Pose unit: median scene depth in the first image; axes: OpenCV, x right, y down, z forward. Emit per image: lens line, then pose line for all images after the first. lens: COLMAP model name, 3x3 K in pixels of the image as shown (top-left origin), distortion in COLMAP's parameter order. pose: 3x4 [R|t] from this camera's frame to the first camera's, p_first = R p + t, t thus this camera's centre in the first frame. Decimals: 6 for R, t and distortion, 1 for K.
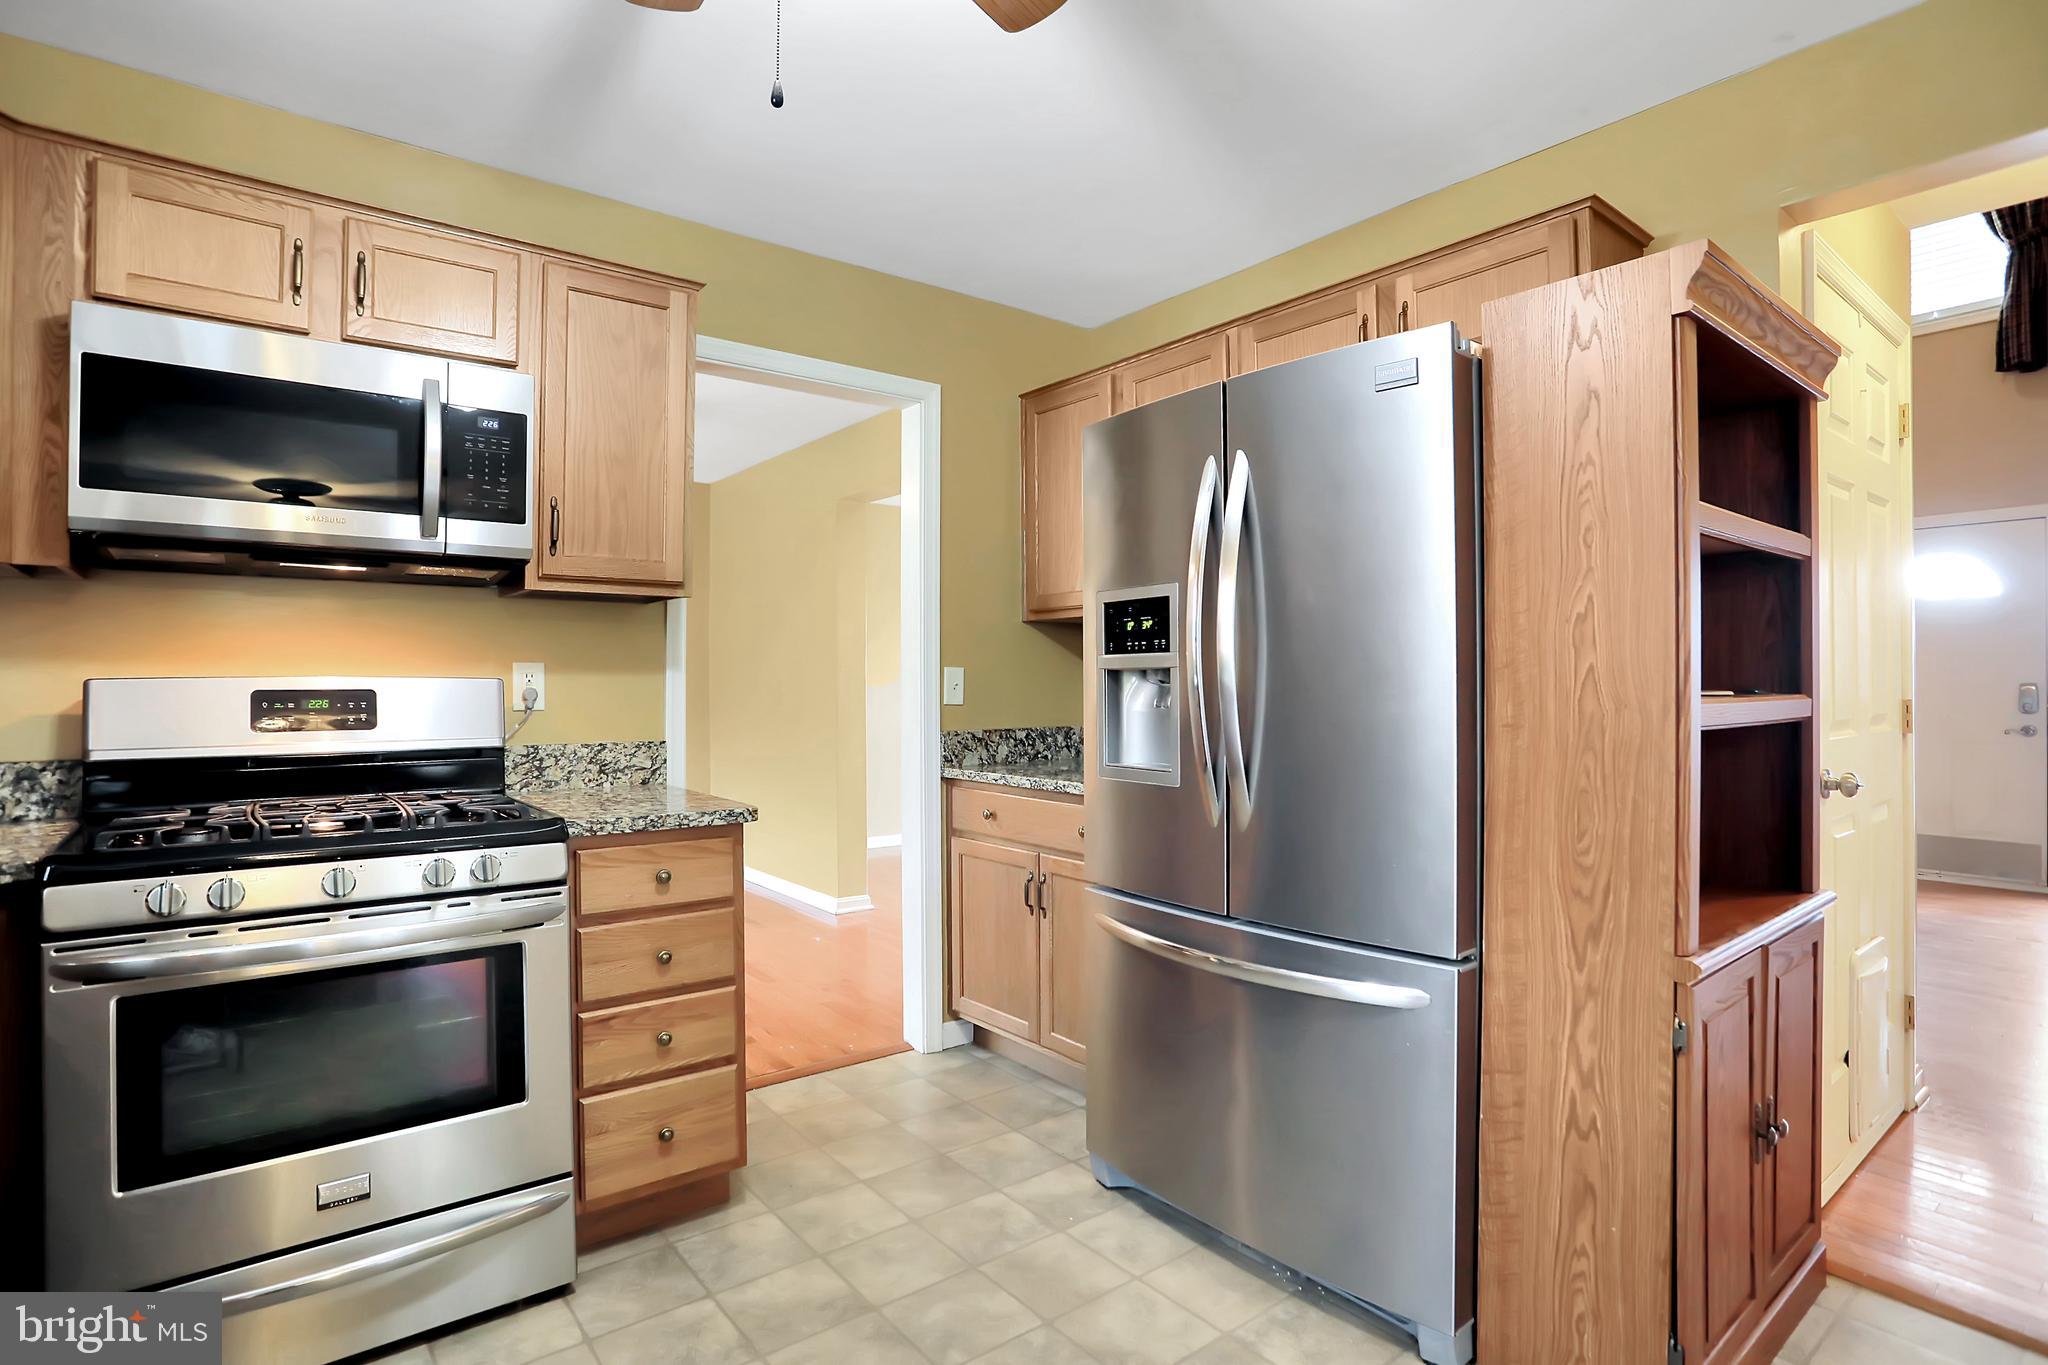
lens RADIAL K [[1012.4, 0, 1019.9], [0, 1012.4, 675.8], [0, 0, 1]] dist [-0.072996, 0.037717]
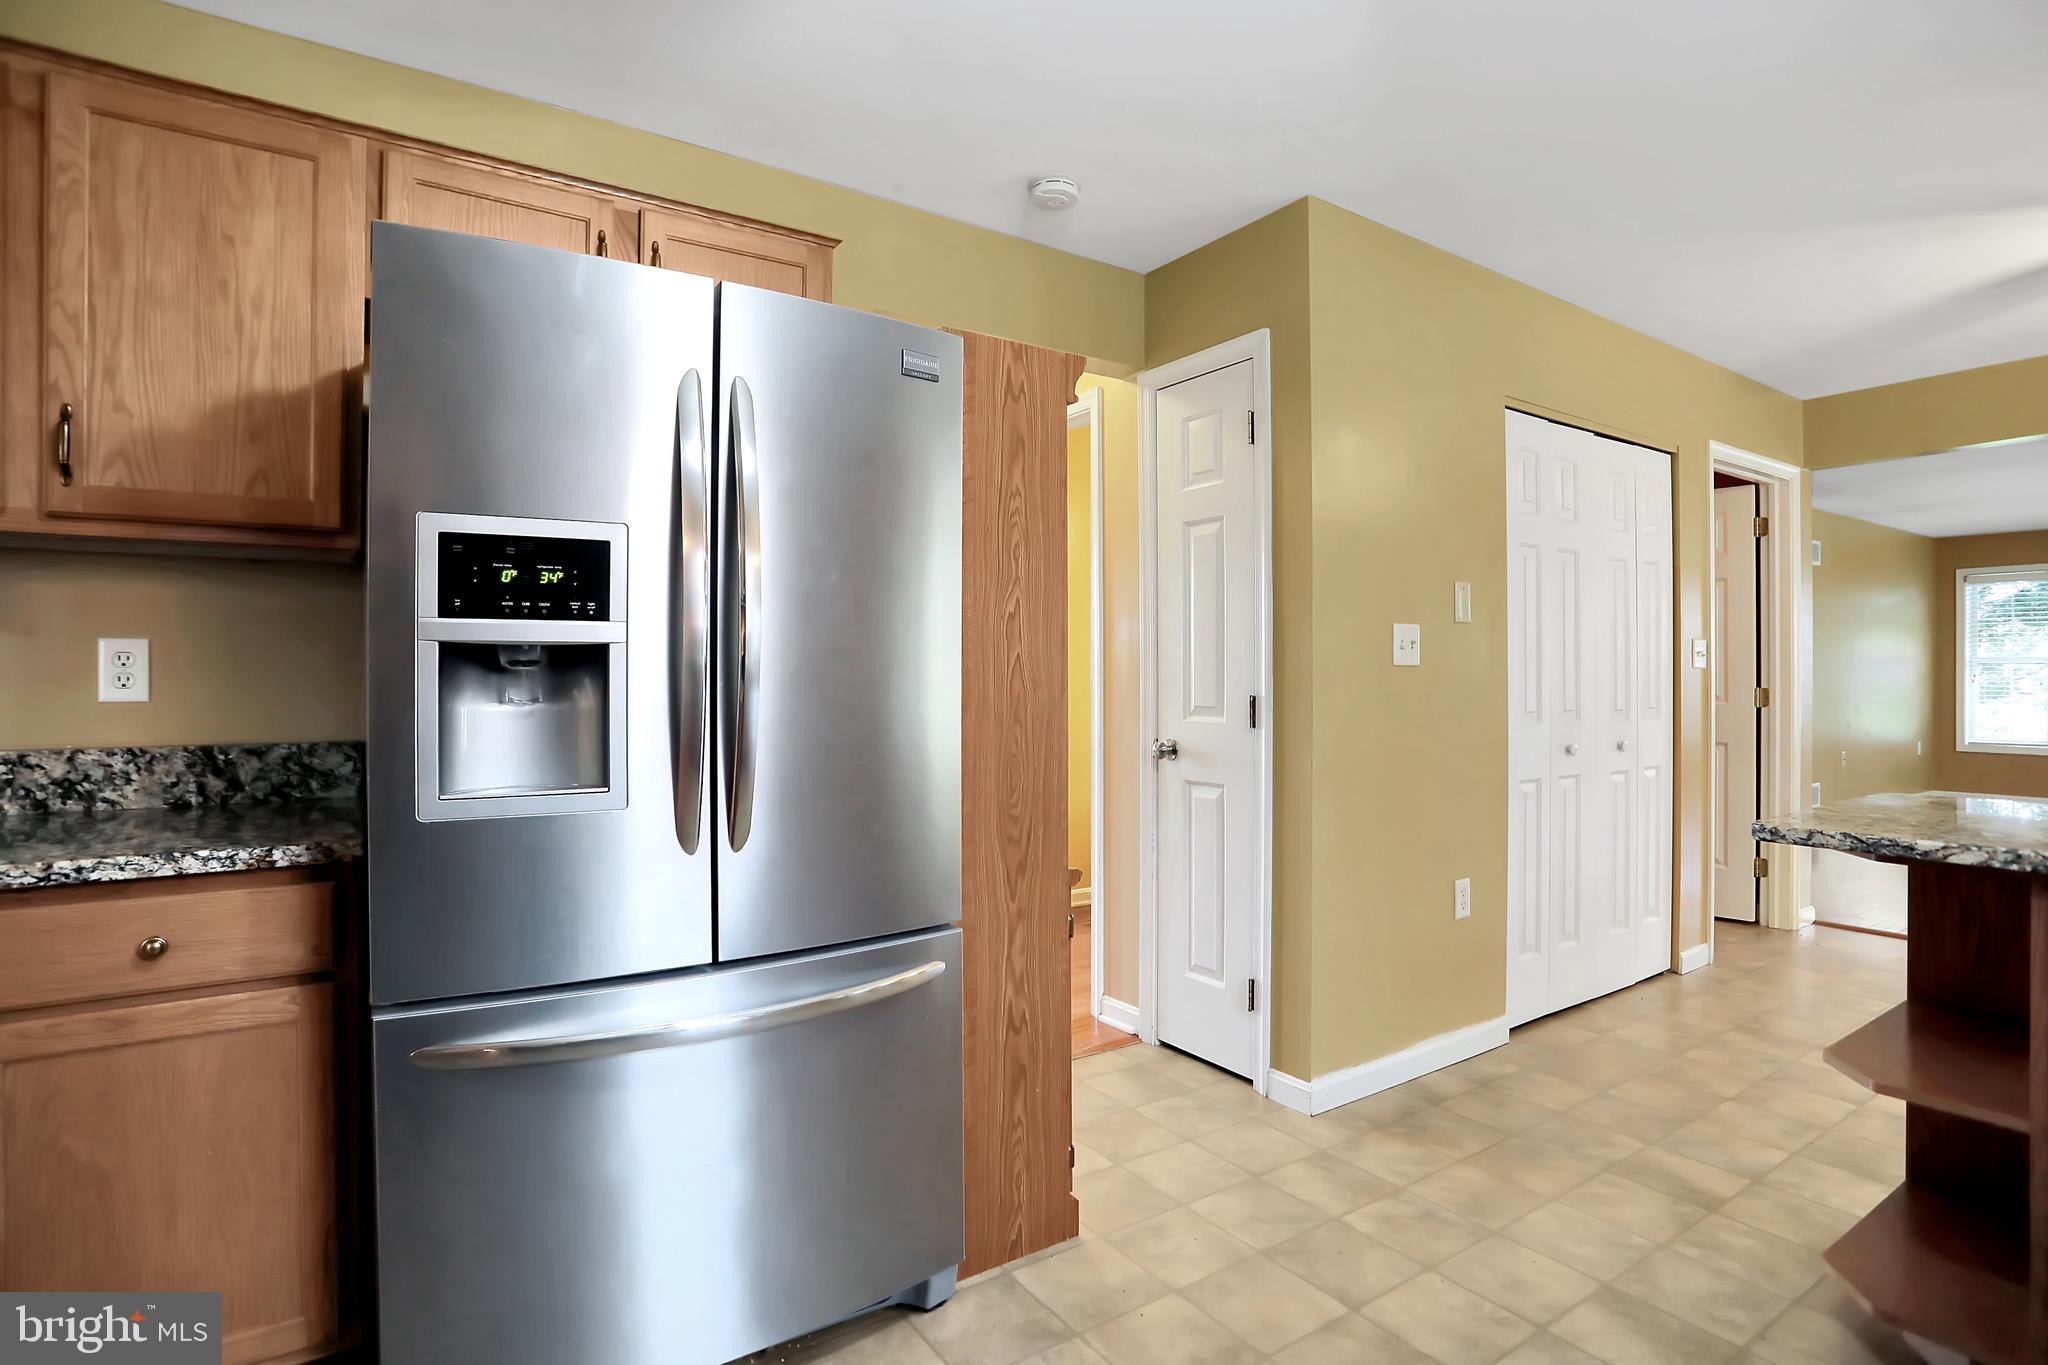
lens RADIAL K [[1012.4, 0, 1019.9], [0, 1012.4, 675.8], [0, 0, 1]] dist [-0.072996, 0.037717]
pose [[0.083487, 0.002065, 0.996507, -0.695946], [-0.008347, 0.999964, -0.001373, 0.017283], [-0.996474, -0.008203, 0.083501, 0.888919]]
